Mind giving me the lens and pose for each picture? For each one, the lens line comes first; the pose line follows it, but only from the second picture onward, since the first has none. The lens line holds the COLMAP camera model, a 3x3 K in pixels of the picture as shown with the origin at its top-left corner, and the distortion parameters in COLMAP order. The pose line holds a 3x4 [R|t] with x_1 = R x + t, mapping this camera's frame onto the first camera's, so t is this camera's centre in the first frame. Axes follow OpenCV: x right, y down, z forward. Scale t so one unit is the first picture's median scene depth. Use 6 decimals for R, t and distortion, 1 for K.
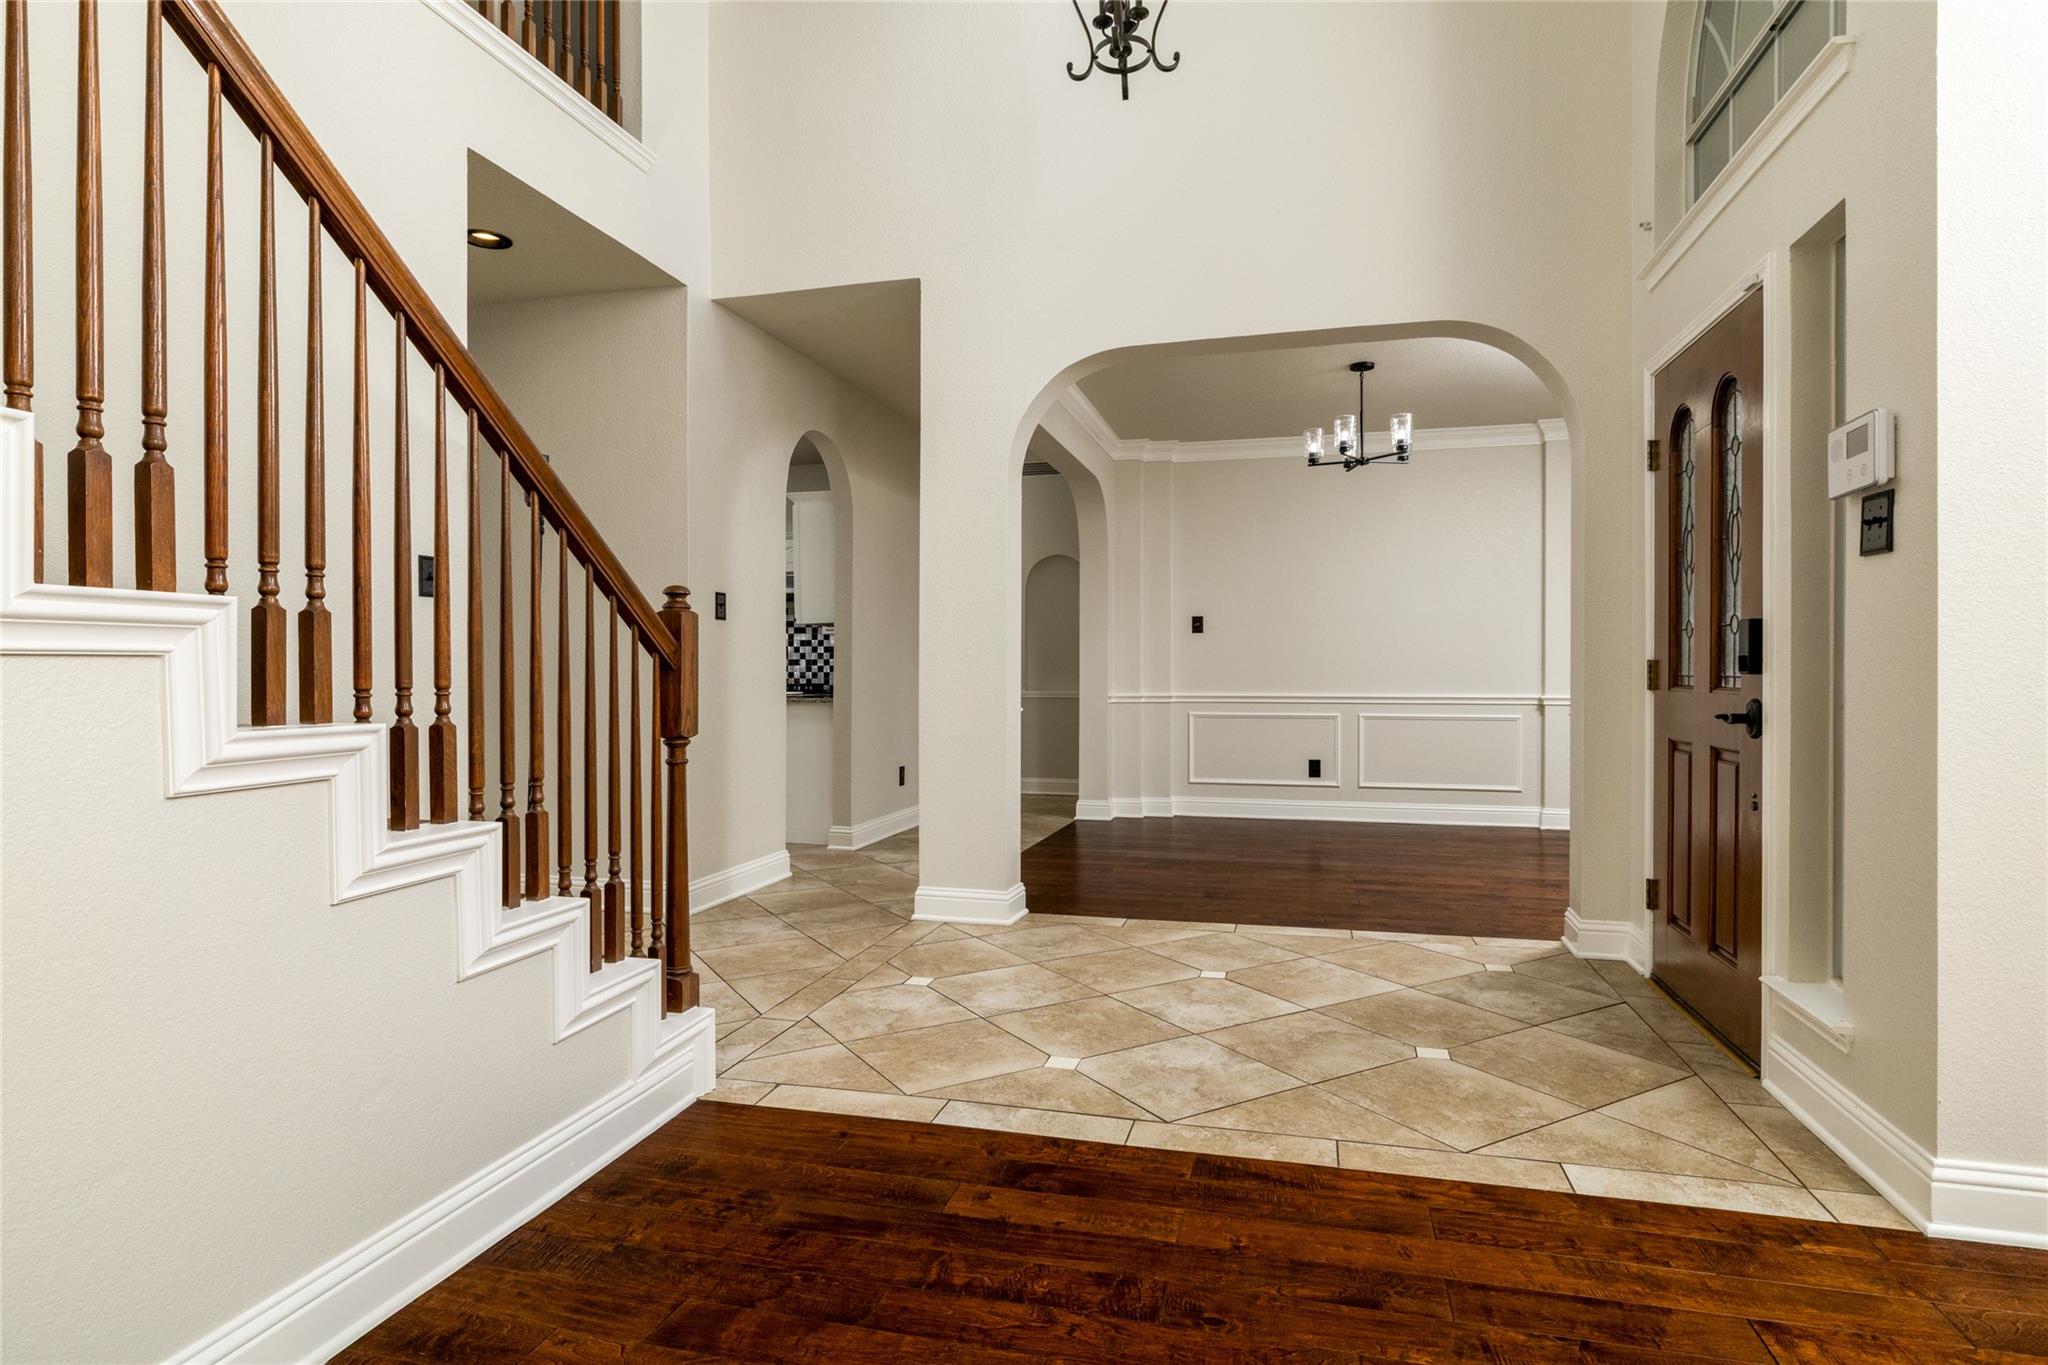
lens RADIAL K [[1078.1, 0, 1009.9], [0, 1078.1, 676.3], [0, 0, 1]] dist [0.001381, 0.000018]
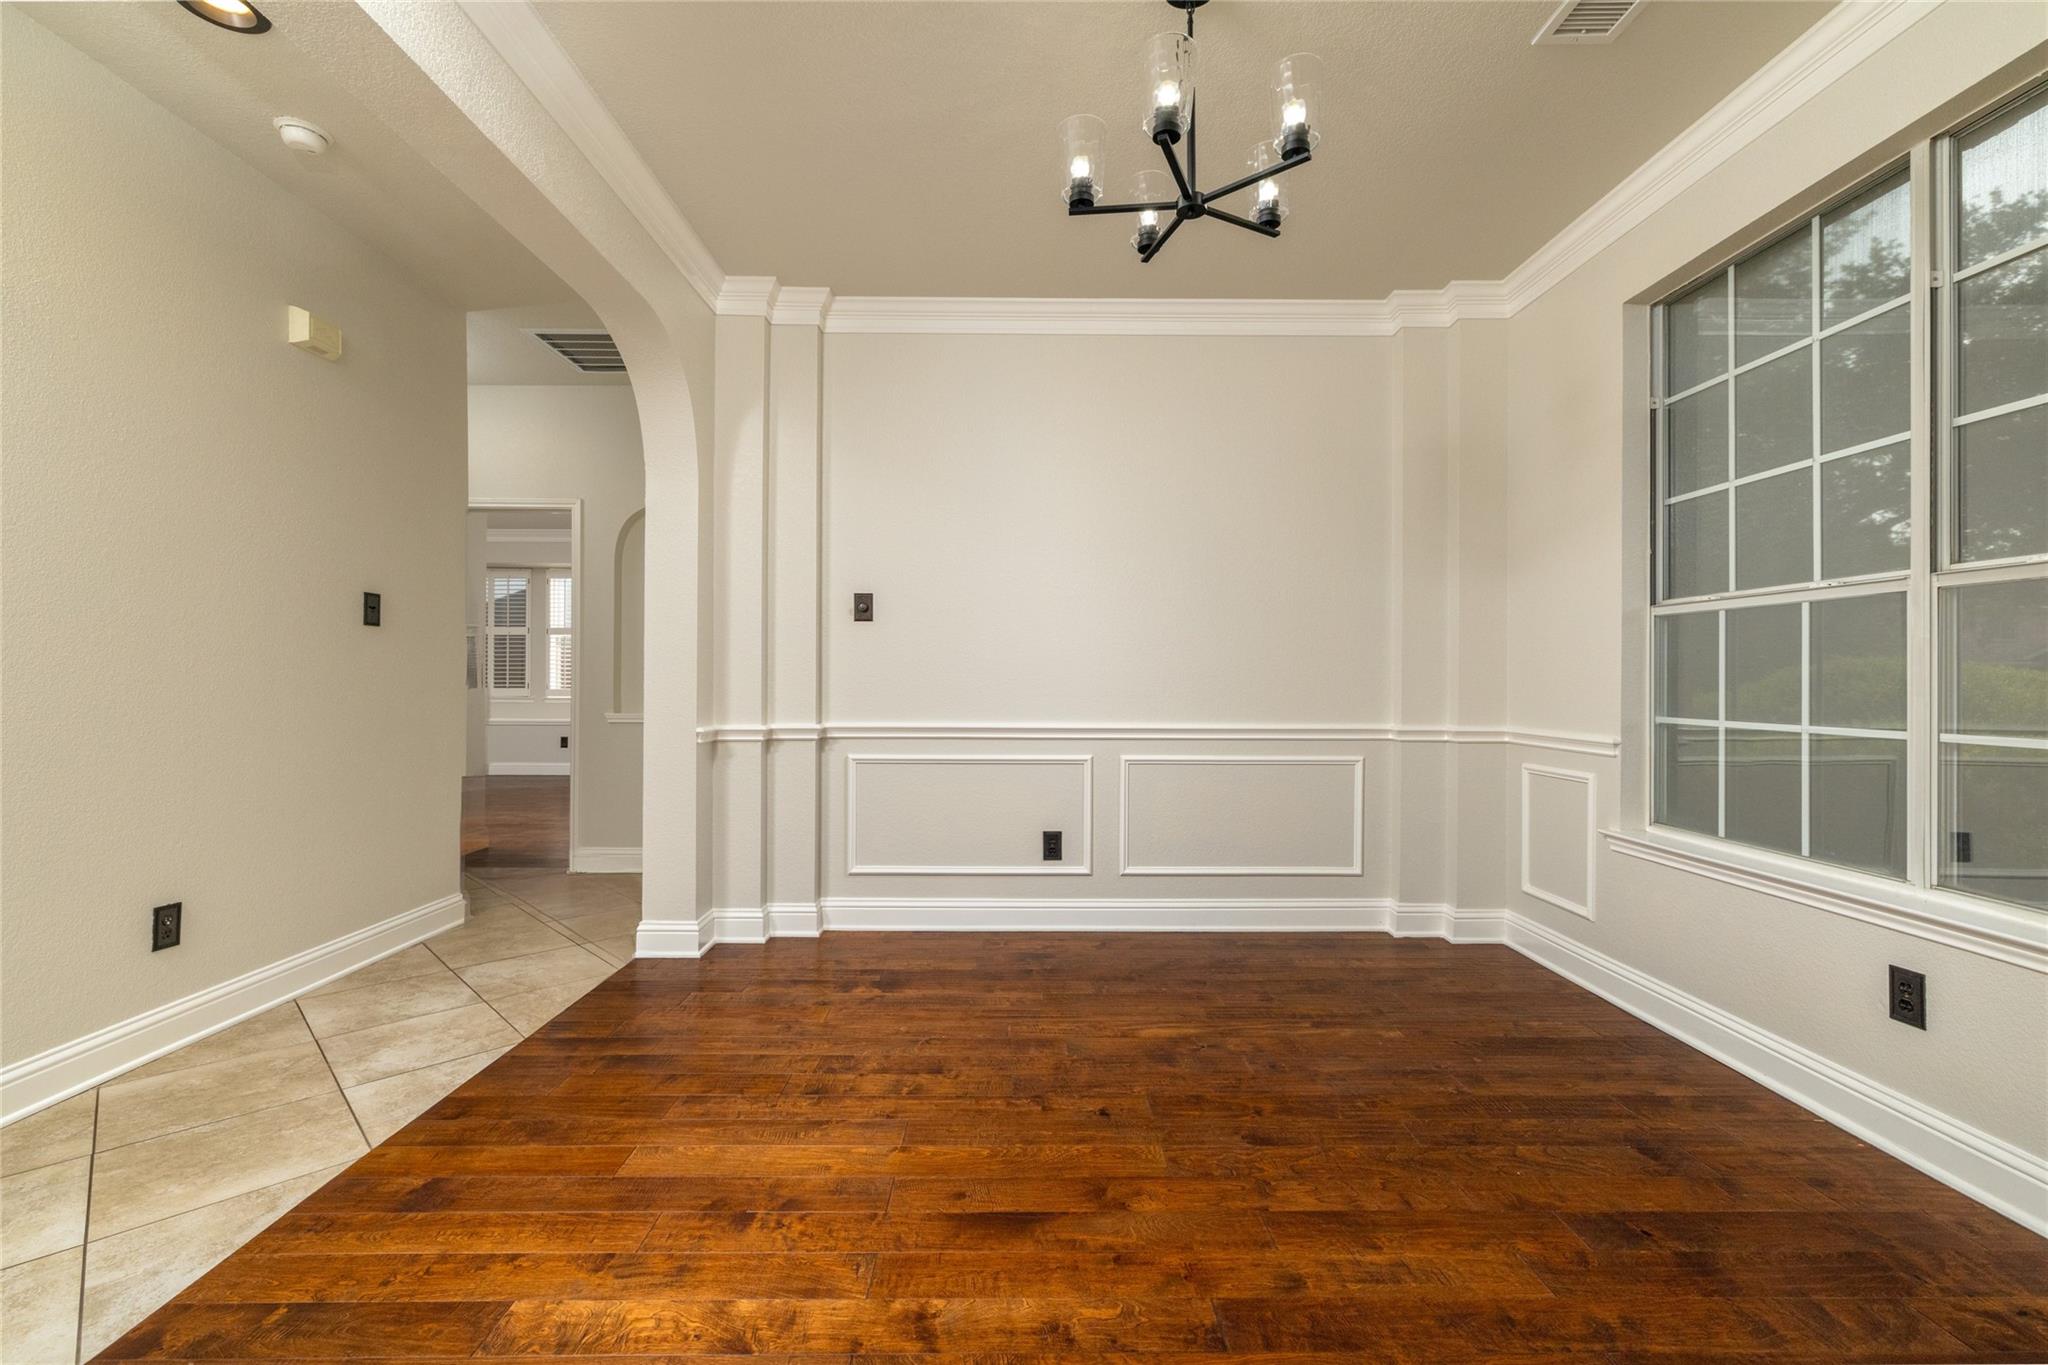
lens RADIAL K [[876.0, 0, 1019.8], [0, 876.0, 682.3], [0, 0, 1]] dist [-0.004526, 0.002103]
pose [[0.960403, 0.004960, 0.278572, 0.123691], [-0.002641, 0.999959, -0.008699, -0.002602], [-0.278603, 0.007618, 0.960376, 0.517468]]
